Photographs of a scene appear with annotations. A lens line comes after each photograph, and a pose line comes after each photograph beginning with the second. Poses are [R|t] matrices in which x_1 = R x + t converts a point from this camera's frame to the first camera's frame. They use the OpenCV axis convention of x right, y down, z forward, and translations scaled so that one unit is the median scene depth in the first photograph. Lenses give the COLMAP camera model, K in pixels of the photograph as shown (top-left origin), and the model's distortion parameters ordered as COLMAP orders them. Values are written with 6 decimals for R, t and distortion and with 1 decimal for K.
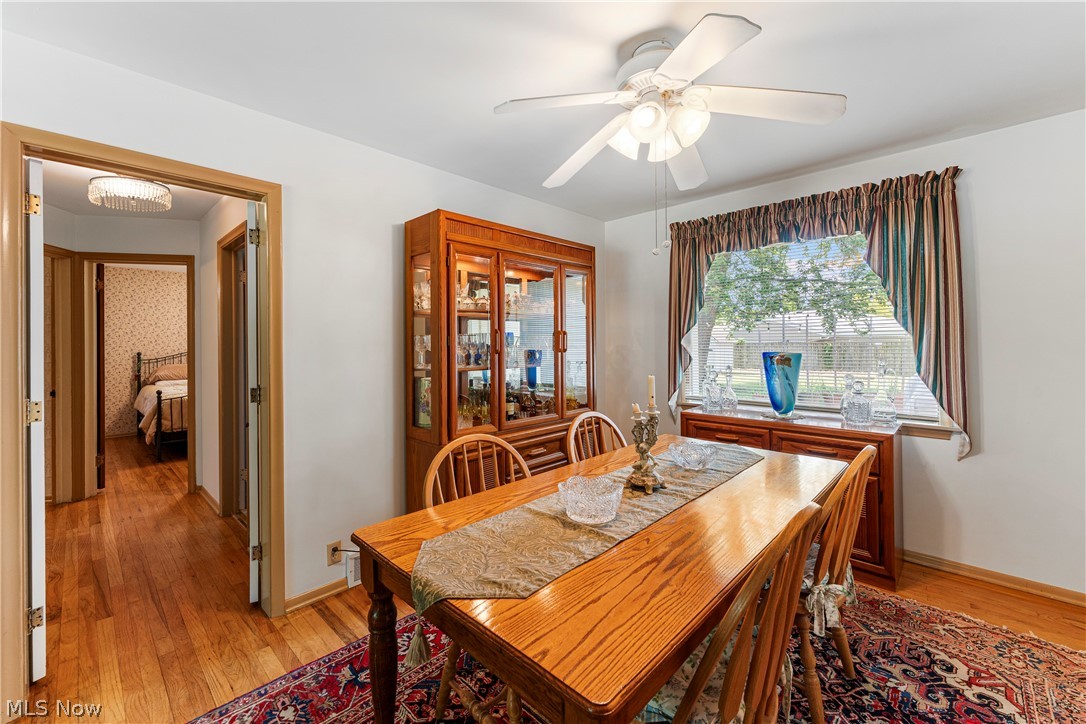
lens RADIAL K [[433.4, 0, 553.6], [0, 433.4, 345.0], [0, 0, 1]] dist [-0.000449, 0.000268]
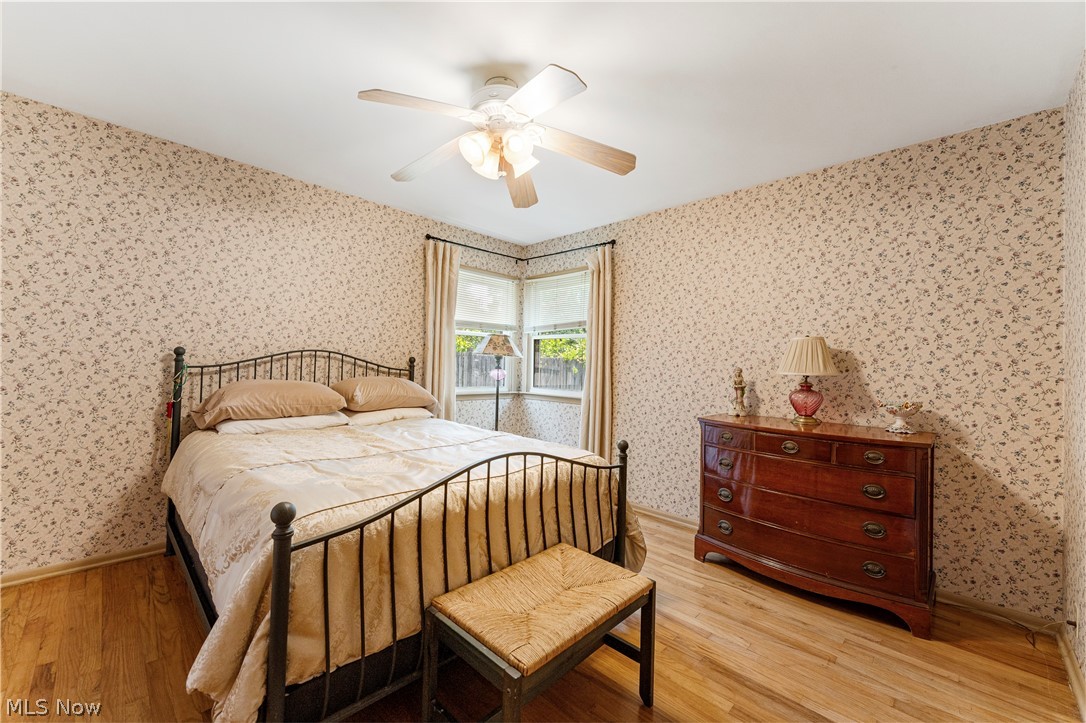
lens RADIAL K [[433.4, 0, 564.6], [0, 433.4, 358.4], [0, 0, 1]] dist [-0.000449, 0.000268]
pose [[0.999414, 0.029004, -0.018197, -0.596946], [-0.029351, 0.999387, -0.019087, 0.024501], [0.017632, 0.019610, 0.999652, 0.609293]]
